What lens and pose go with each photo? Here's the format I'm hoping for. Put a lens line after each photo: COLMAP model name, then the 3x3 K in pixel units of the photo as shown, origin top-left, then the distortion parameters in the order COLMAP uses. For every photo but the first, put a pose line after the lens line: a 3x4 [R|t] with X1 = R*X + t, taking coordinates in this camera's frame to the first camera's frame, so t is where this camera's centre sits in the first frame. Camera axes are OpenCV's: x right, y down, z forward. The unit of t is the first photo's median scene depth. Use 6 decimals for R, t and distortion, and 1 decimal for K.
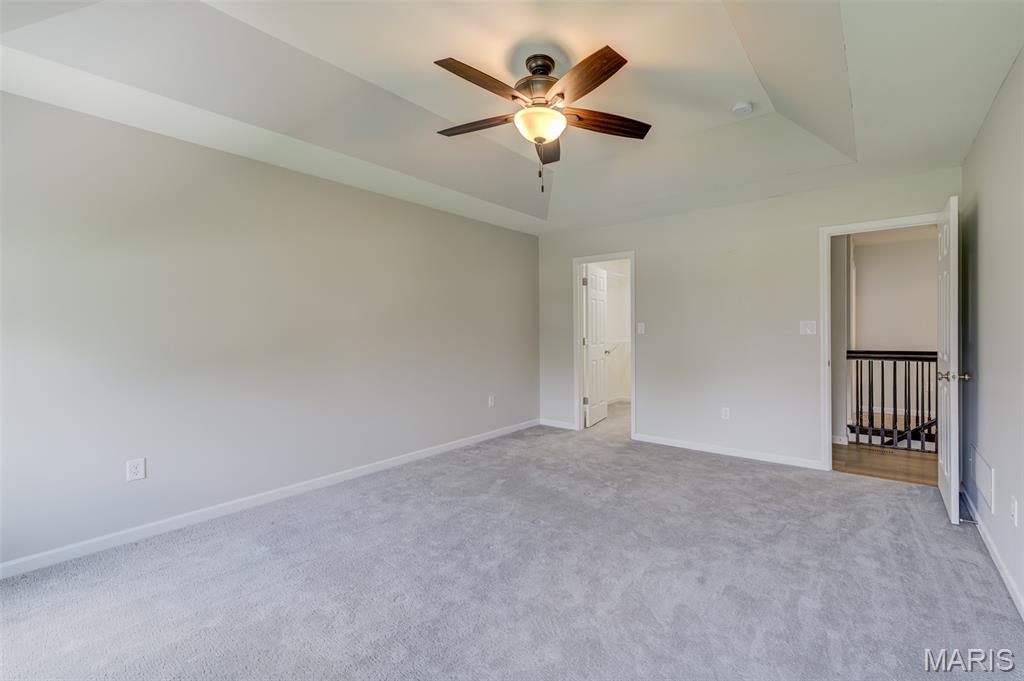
lens RADIAL K [[418.0, 0, 505.4], [0, 418.0, 339.2], [0, 0, 1]] dist [0.004524, 0.000105]
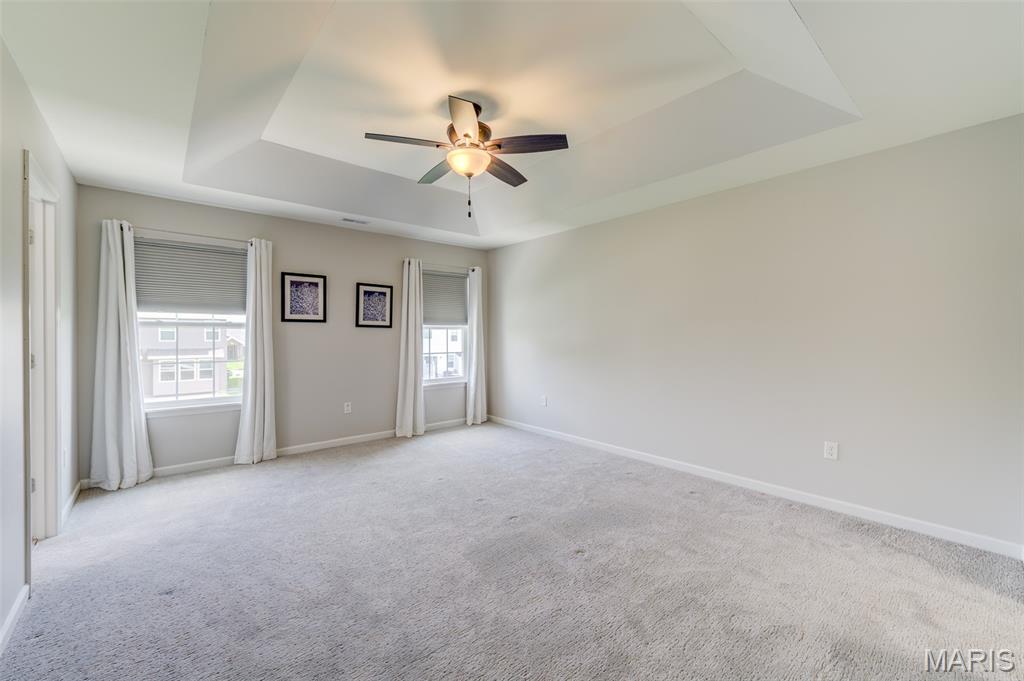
lens RADIAL K [[418.0, 0, 505.4], [0, 418.0, 339.2], [0, 0, 1]] dist [0.004524, 0.000105]
pose [[-0.172164, 0.028208, -0.984664, 1.005348], [0.002433, 0.999599, 0.028210, -0.032580], [0.985065, 0.002461, -0.172163, 1.057234]]
